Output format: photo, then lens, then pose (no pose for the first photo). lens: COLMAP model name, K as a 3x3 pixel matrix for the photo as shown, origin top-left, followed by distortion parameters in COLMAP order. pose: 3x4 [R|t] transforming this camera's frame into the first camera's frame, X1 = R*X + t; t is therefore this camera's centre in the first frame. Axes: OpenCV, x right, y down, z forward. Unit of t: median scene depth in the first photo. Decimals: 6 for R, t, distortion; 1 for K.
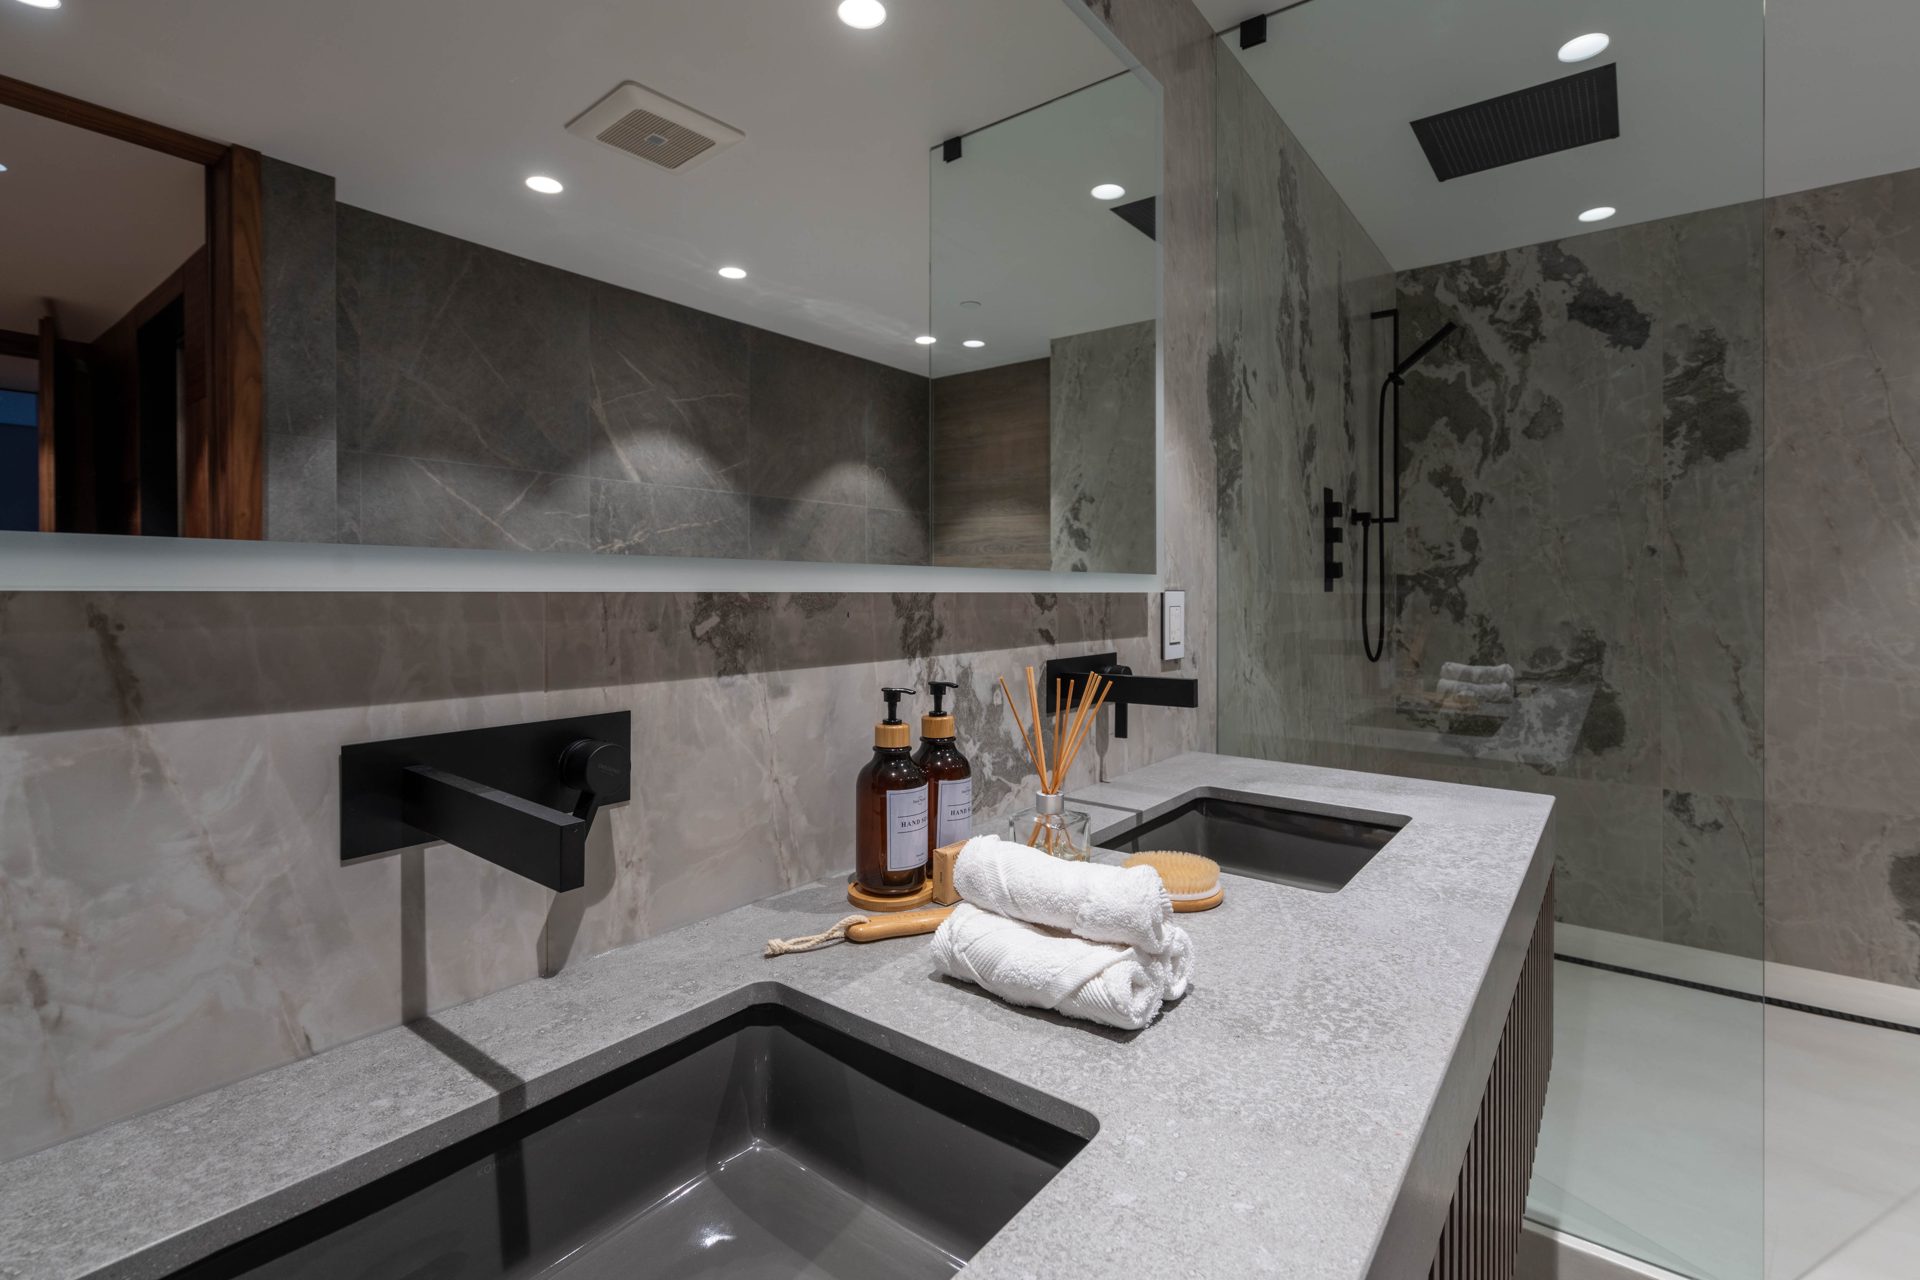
lens RADIAL K [[895.4, 0, 947.4], [0, 895.4, 601.2], [0, 0, 1]] dist [-0.001280, -0.000419]
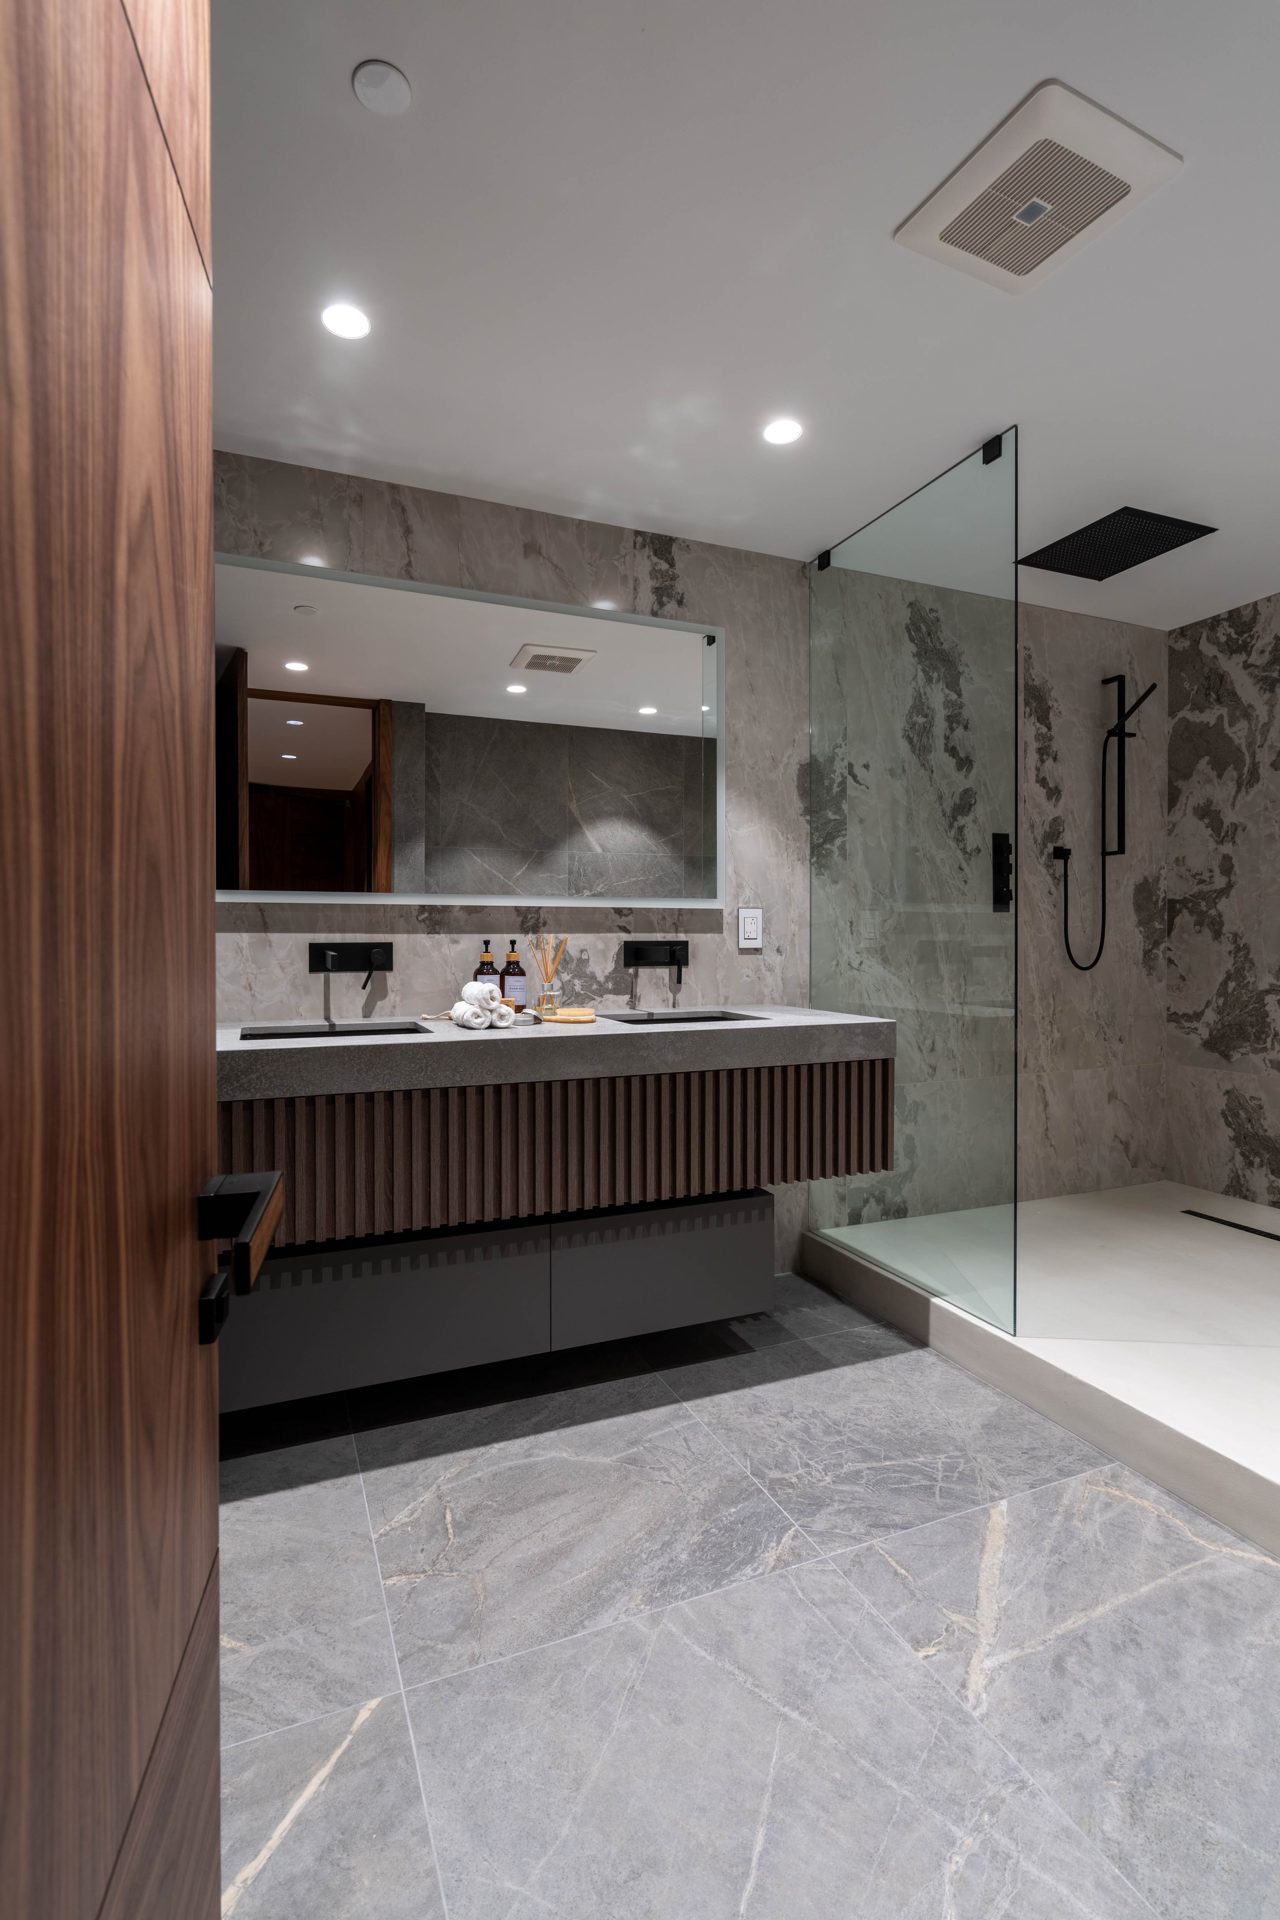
lens RADIAL K [[862.2, 0, 597.9], [0, 862.2, 949.2], [0, 0, 1]] dist [-0.010668, 0.005770]
pose [[0.863109, 0.001547, -0.505015, 0.502055], [-0.001262, 0.999999, 0.000907, 0.039688], [0.505016, -0.000146, 0.863110, -0.350354]]
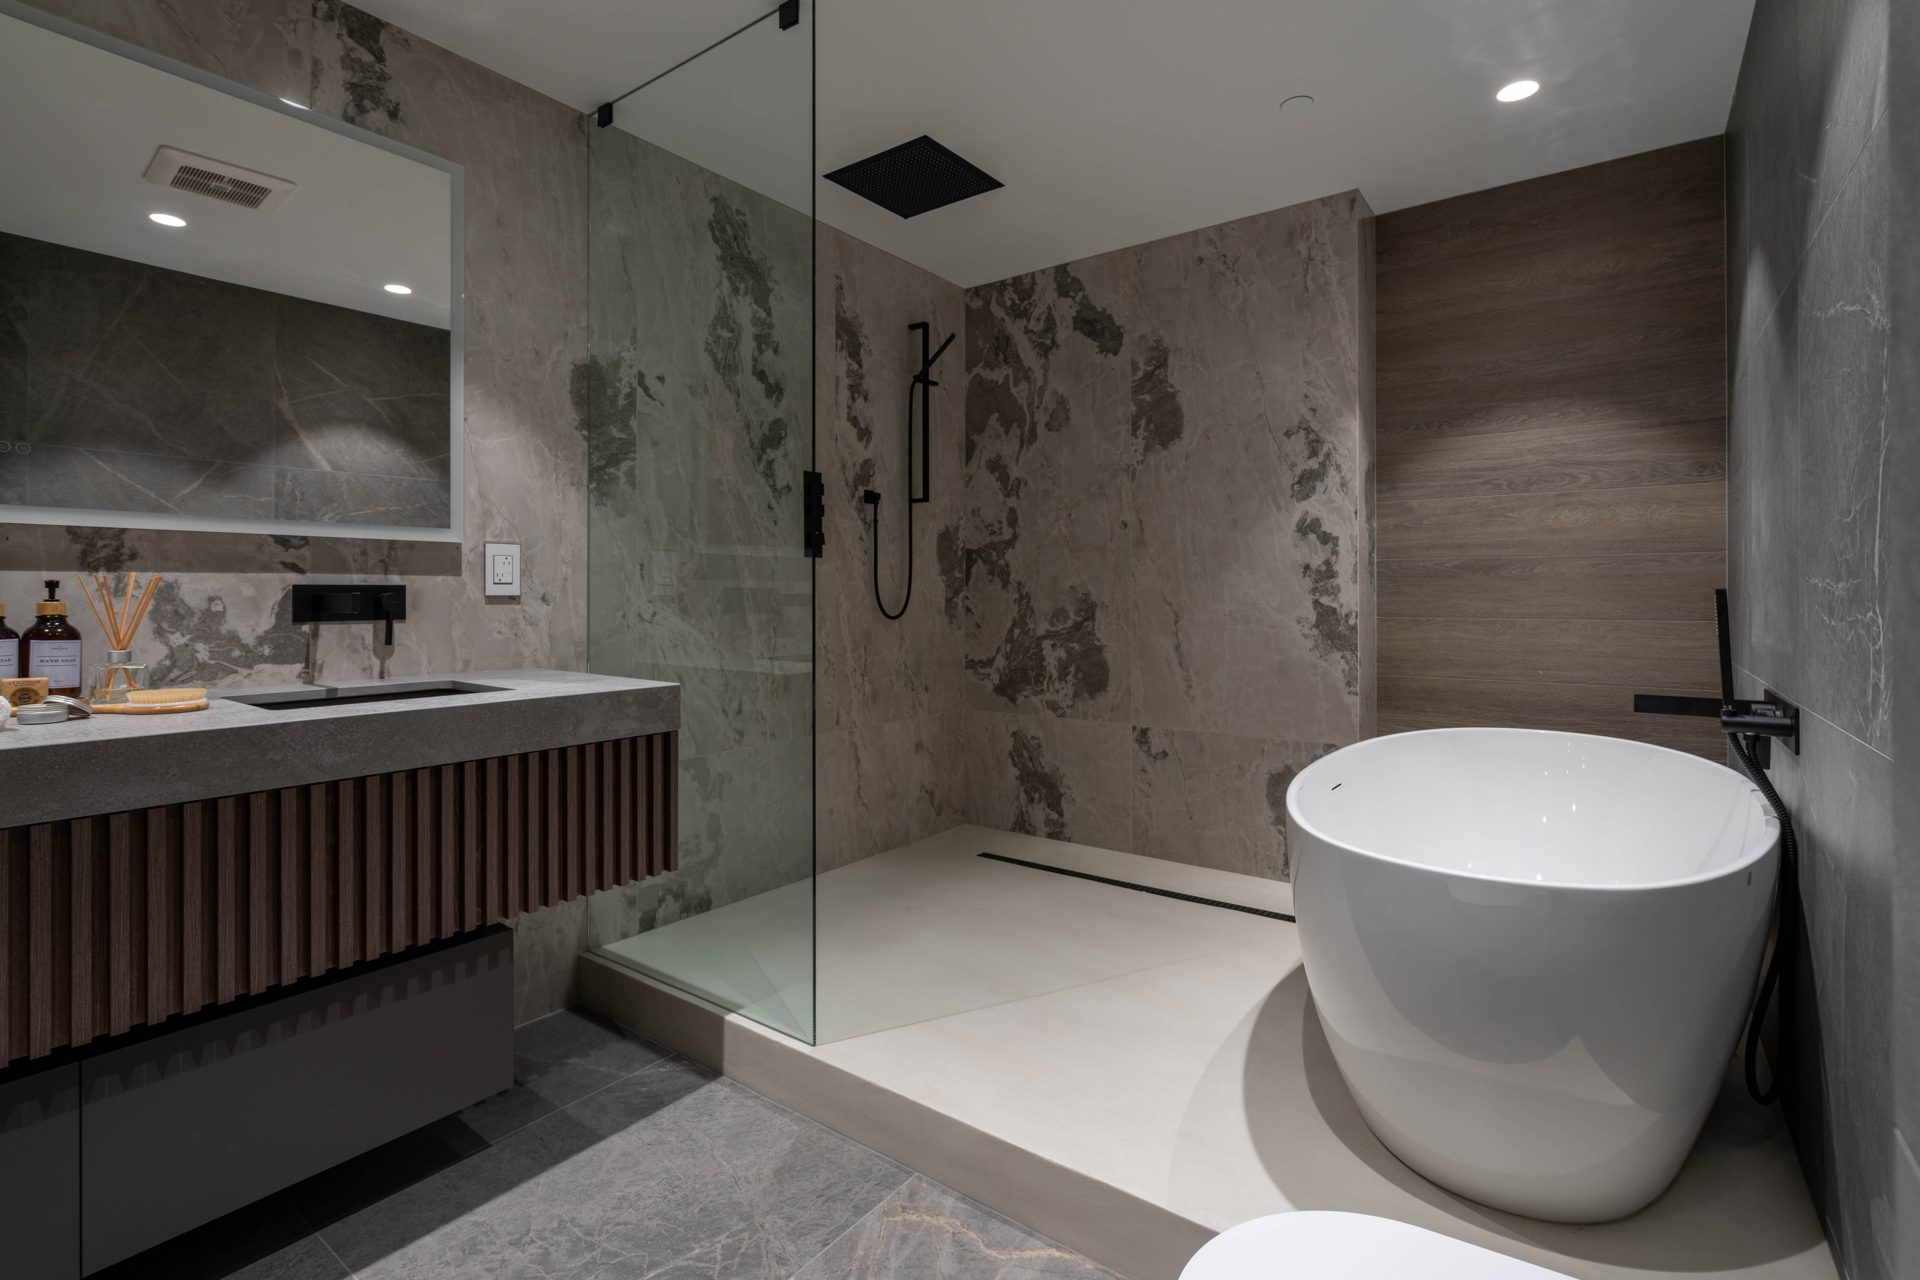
lens RADIAL K [[903.3, 0, 925.9], [0, 903.3, 594.0], [0, 0, 1]] dist [-0.002112, -0.000227]
pose [[0.999973, -0.002020, 0.007024, 0.517556], [0.002076, 0.999966, -0.007937, 0.044780], [-0.007007, 0.007952, 0.999944, -0.198490]]
